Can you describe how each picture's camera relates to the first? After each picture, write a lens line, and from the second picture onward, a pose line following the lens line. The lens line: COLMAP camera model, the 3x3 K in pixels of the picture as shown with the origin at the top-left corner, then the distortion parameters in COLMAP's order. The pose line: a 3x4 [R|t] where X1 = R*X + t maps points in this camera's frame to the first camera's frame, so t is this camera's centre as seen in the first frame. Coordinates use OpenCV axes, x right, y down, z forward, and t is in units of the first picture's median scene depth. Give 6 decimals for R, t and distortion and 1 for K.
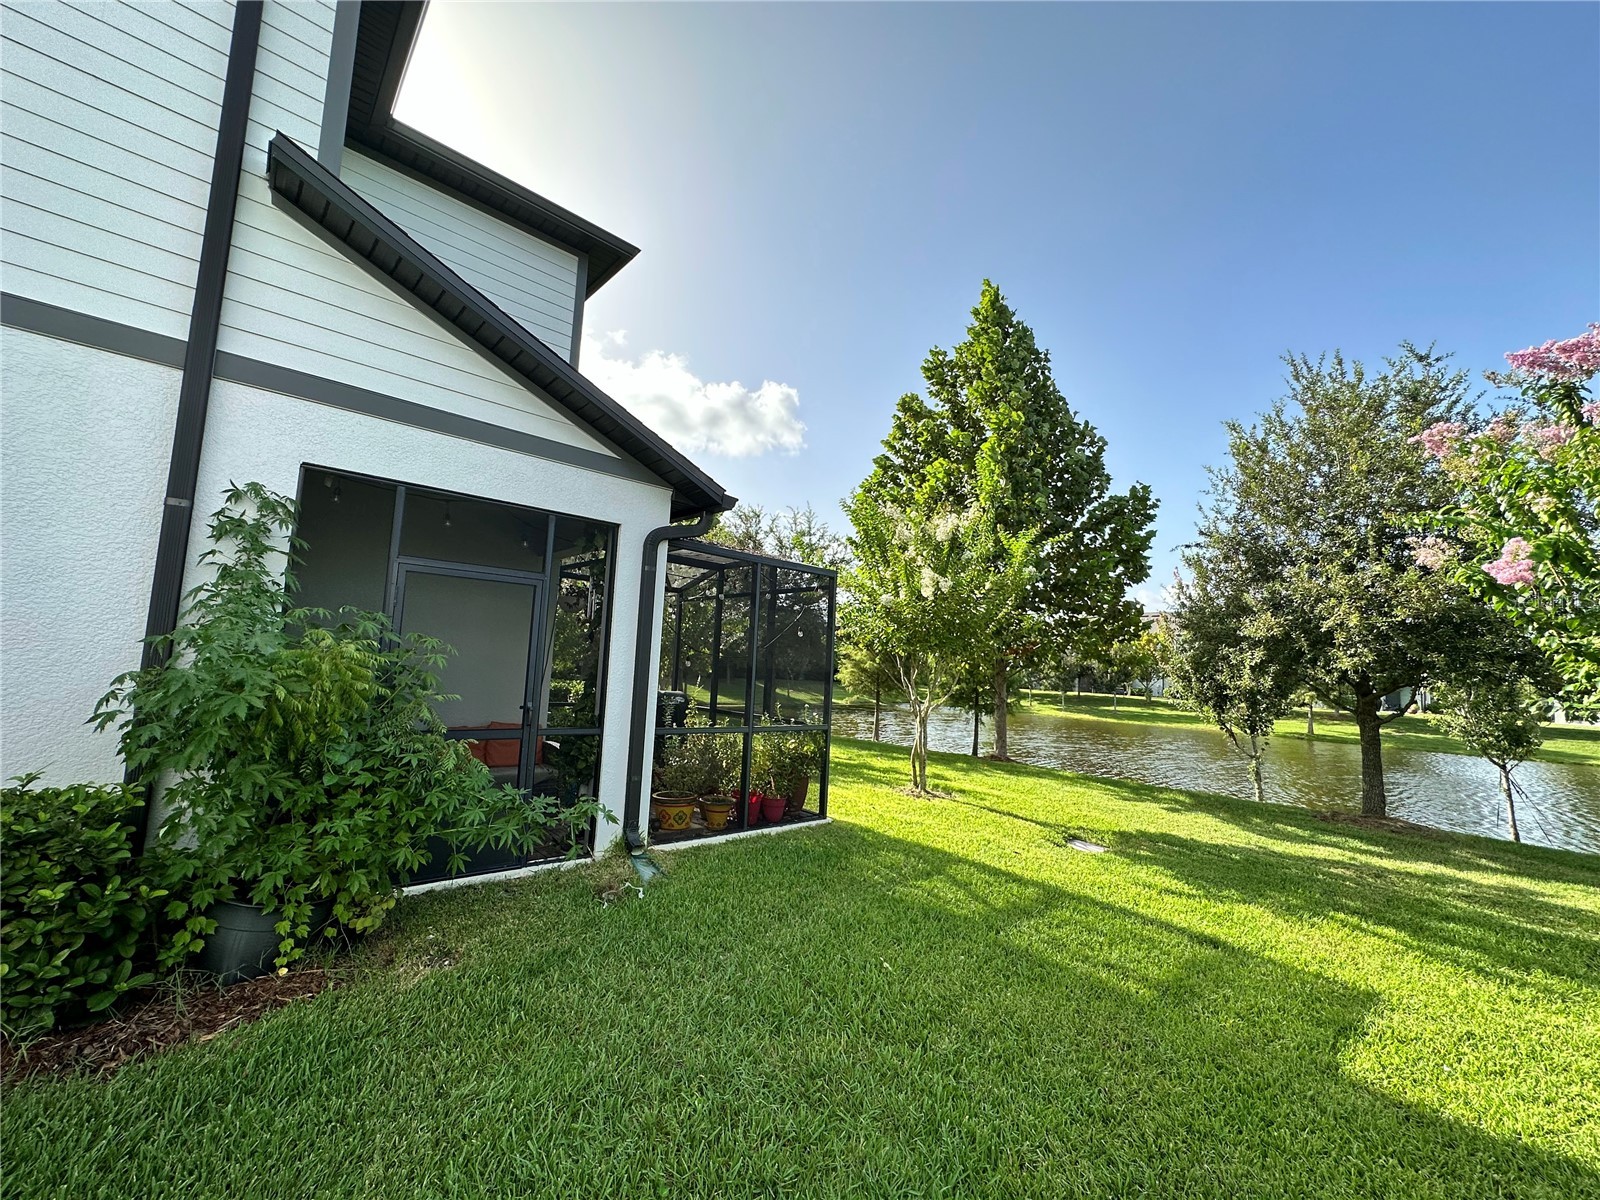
lens RADIAL K [[638.0, 0, 800.2], [0, 638.0, 601.9], [0, 0, 1]] dist [-0.001479, 0.000365]
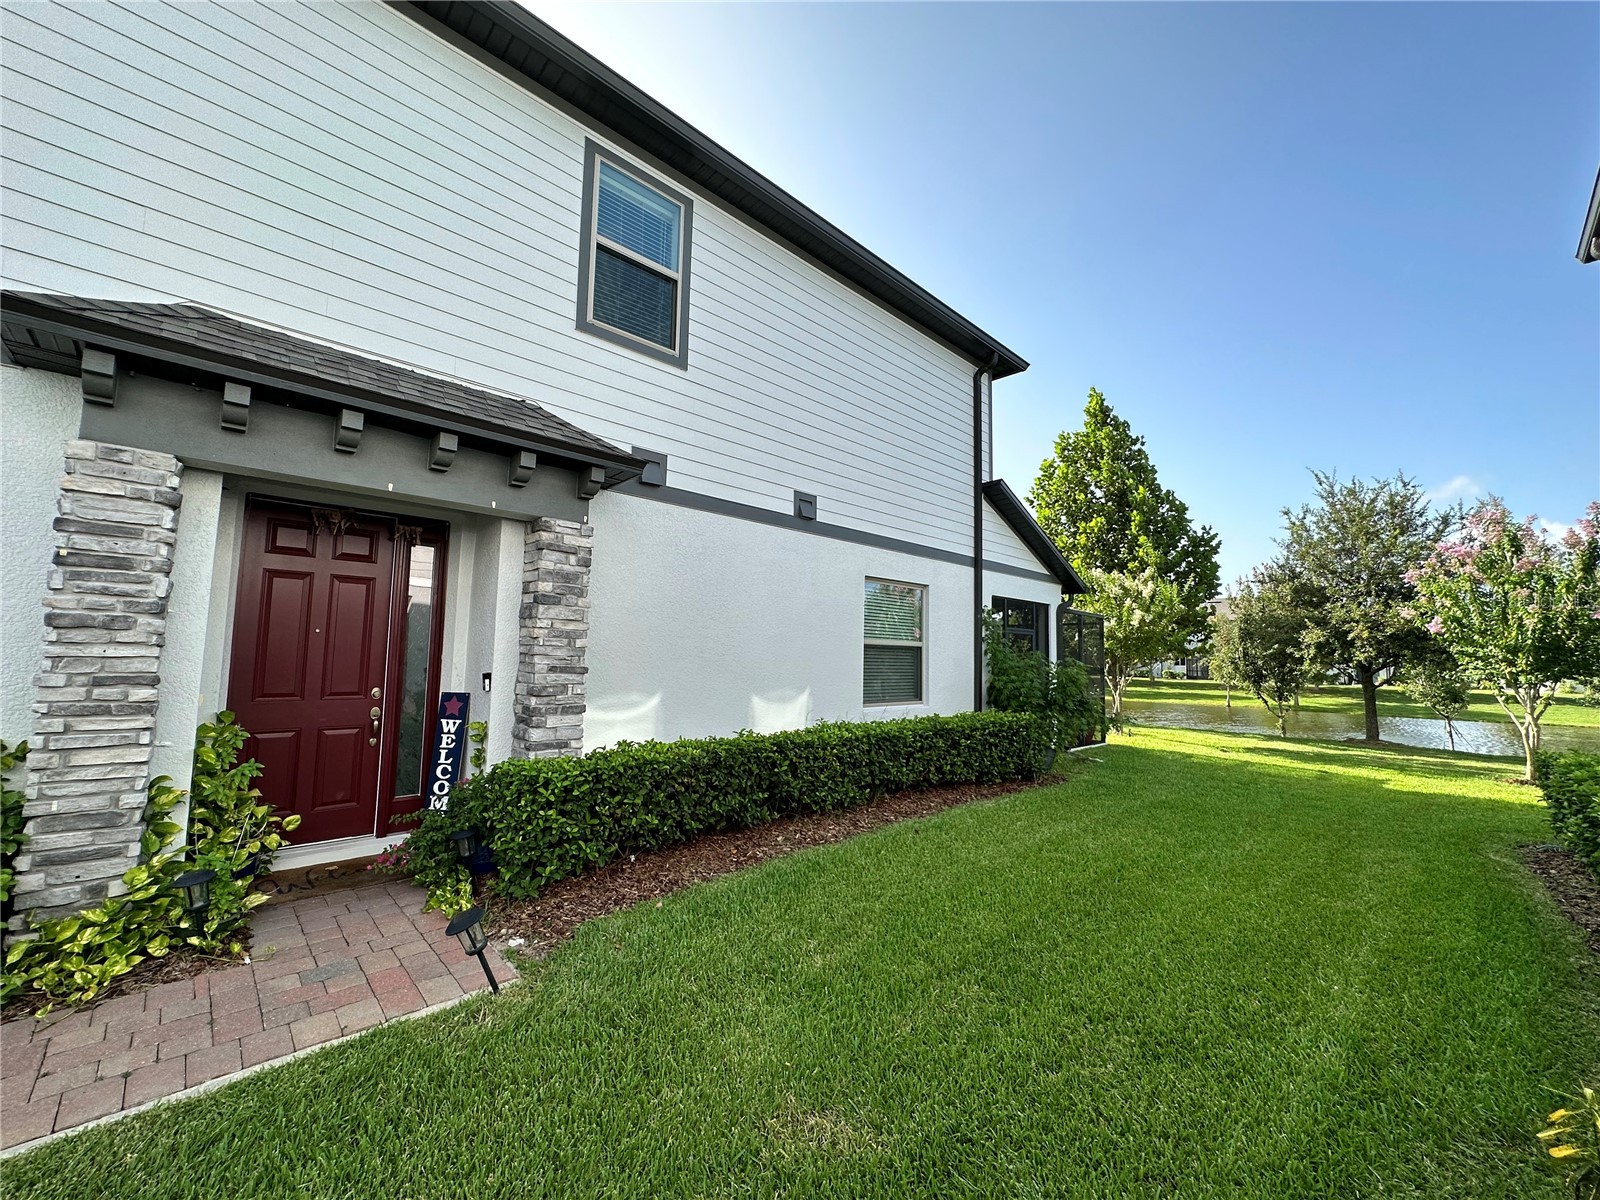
lens RADIAL K [[644.9, 0, 800.0], [0, 644.9, 600.0], [0, 0, 1]] dist [0.000228, 0.000190]
pose [[0.999129, -0.020260, 0.036472, -0.822523], [0.019655, 0.999665, 0.016859, -0.127692], [-0.036802, -0.016128, 0.999192, -0.800339]]
